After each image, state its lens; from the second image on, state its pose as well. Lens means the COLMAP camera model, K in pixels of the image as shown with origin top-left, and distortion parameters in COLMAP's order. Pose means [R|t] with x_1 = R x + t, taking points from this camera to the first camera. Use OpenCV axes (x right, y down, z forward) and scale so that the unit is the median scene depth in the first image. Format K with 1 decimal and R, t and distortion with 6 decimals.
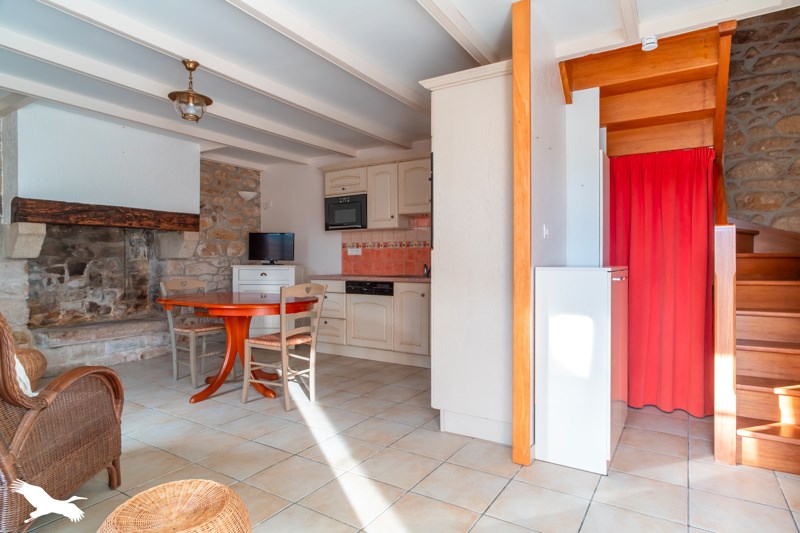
lens RADIAL K [[456.1, 0, 398.4], [0, 456.1, 265.6], [0, 0, 1]] dist [-0.003136, 0.003202]
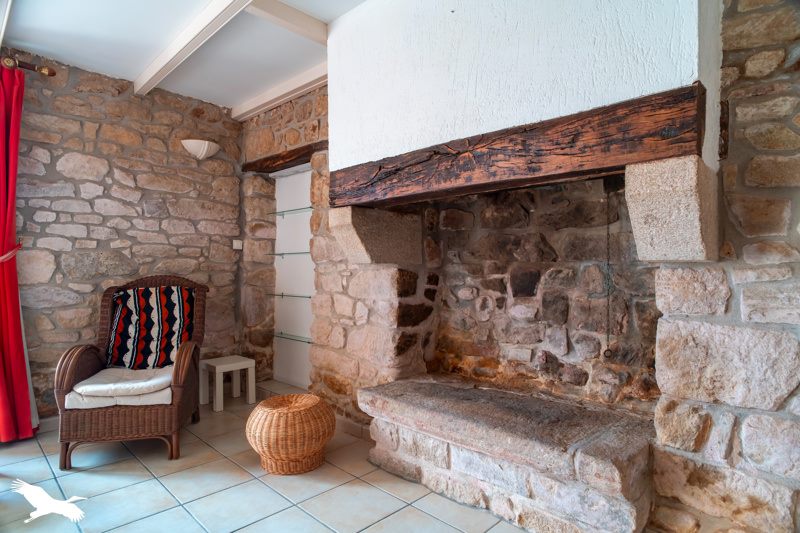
lens RADIAL K [[456.1, 0, 399.1], [0, 456.1, 271.0], [0, 0, 1]] dist [-0.003136, 0.003202]
pose [[-0.225314, 0.007263, -0.974259, -0.164137], [-0.009351, 0.999910, 0.009617, -0.010897], [0.974241, 0.011277, -0.225226, 0.968369]]
